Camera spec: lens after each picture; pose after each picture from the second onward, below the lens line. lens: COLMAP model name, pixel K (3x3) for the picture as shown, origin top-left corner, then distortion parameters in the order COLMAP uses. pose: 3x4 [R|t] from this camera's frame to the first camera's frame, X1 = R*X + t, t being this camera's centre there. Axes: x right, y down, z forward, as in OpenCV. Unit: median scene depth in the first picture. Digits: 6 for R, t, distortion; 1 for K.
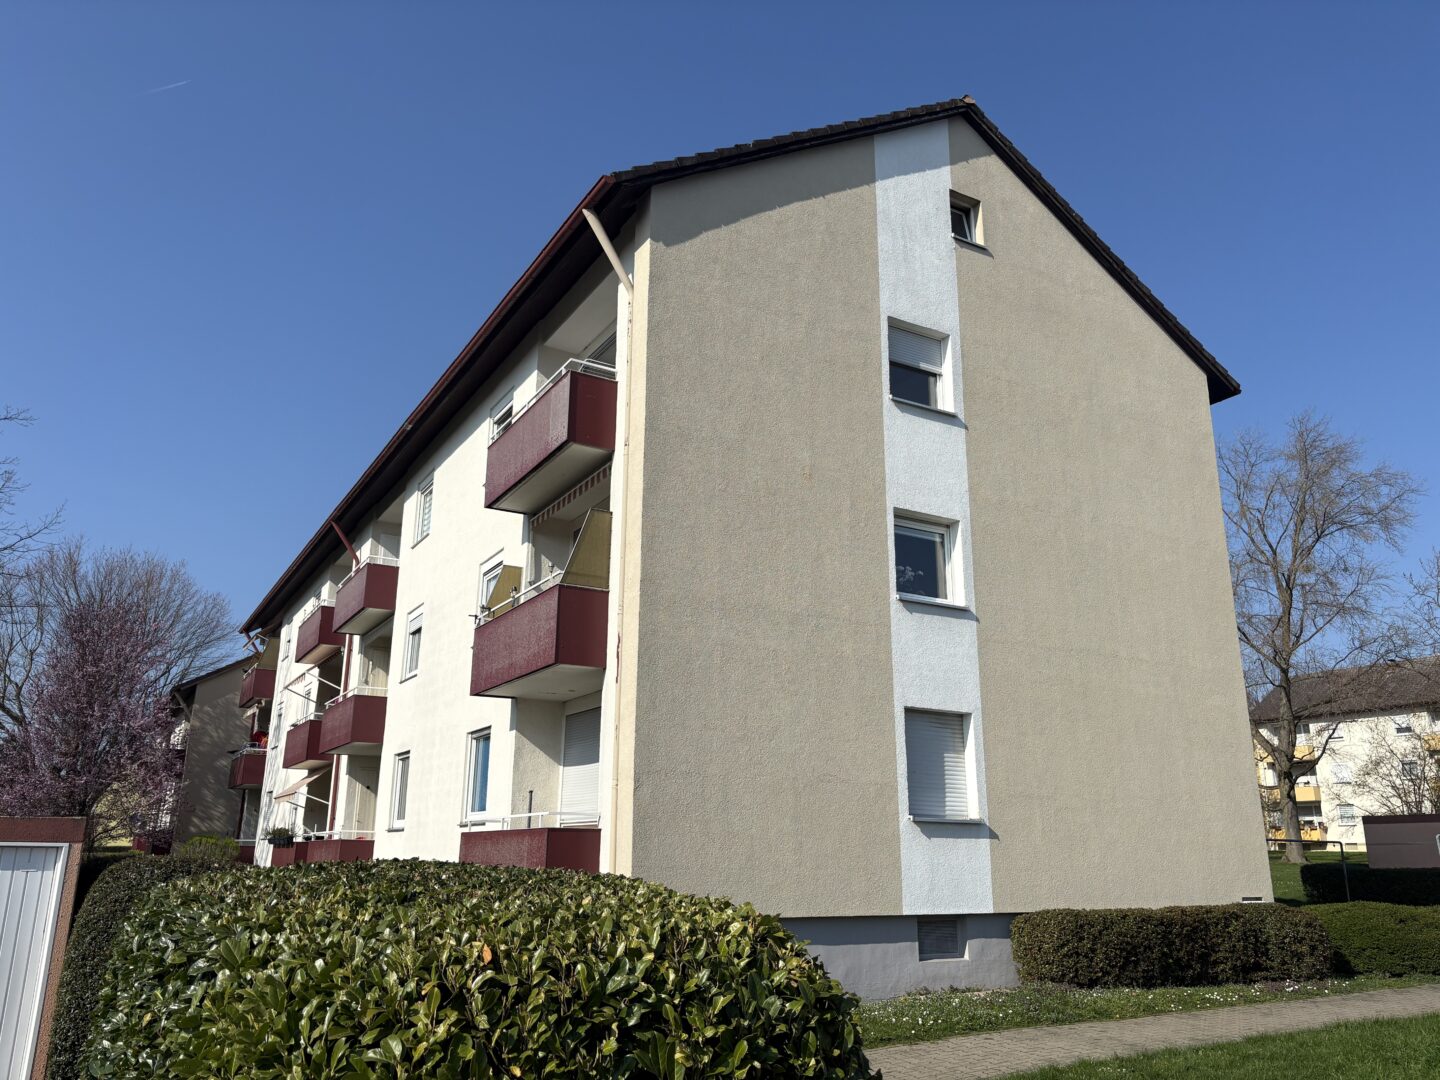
lens RADIAL K [[1106.2, 0, 720.0], [0, 1106.2, 540.0], [0, 0, 1]] dist [-0.002984, -0.000848]
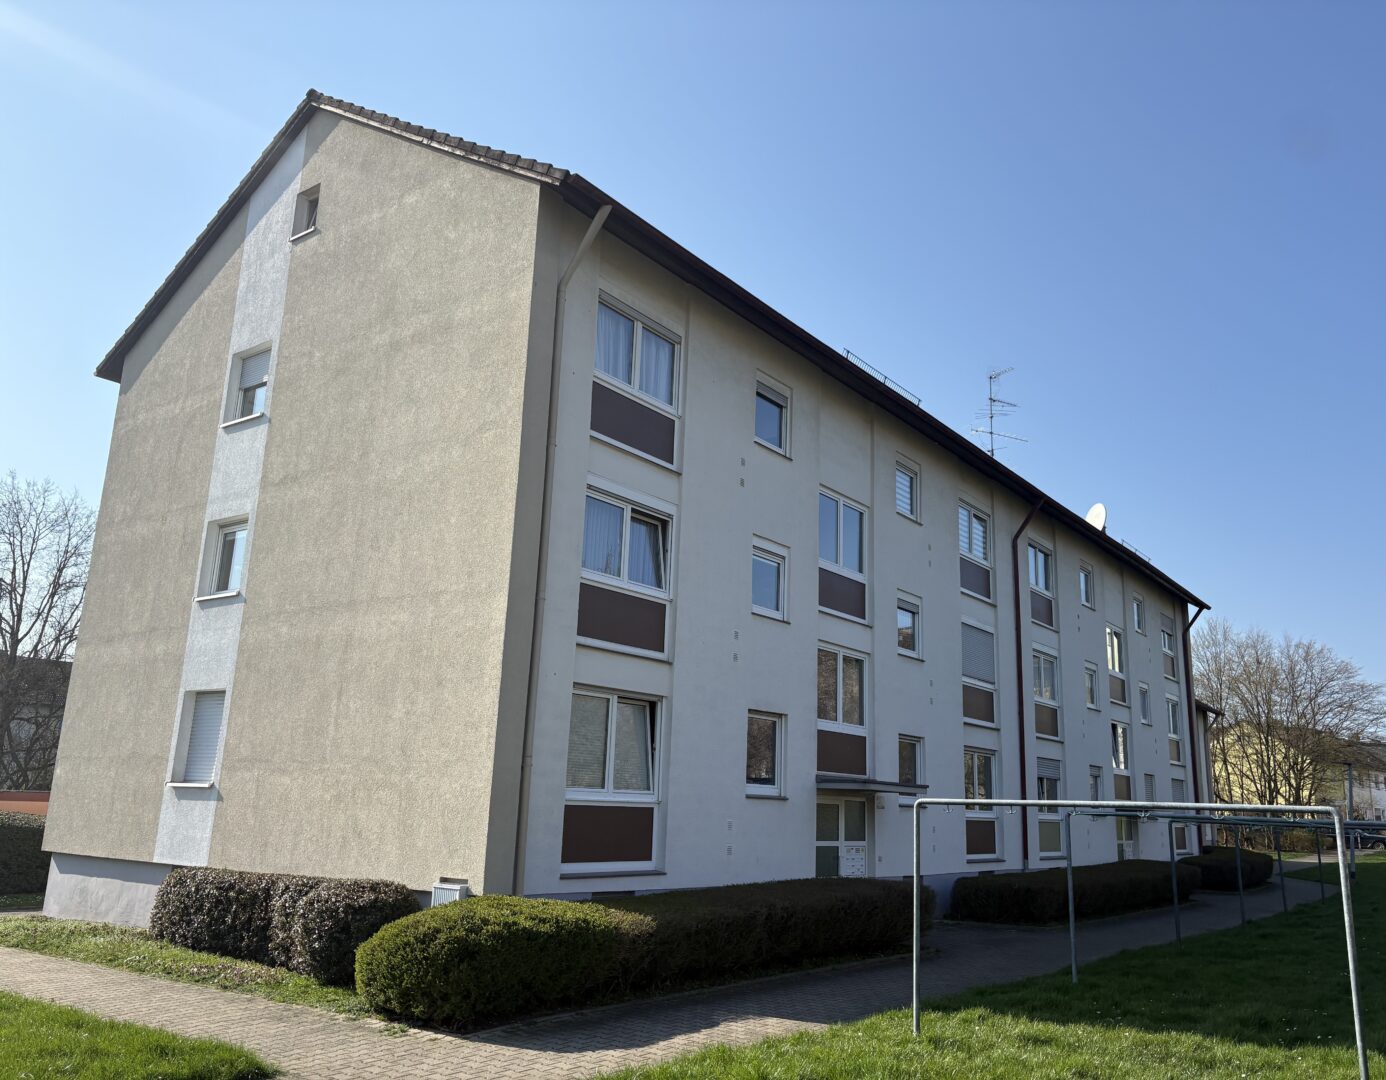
lens RADIAL K [[1100.4, 0, 693.0], [0, 1100.4, 540.0], [0, 0, 1]] dist [0.006814, 0.004535]
pose [[0.395168, -0.215501, -0.892974, 1.461258], [0.230048, 0.964333, -0.130919, 0.271550], [0.889337, -0.153691, 0.430649, 0.986049]]
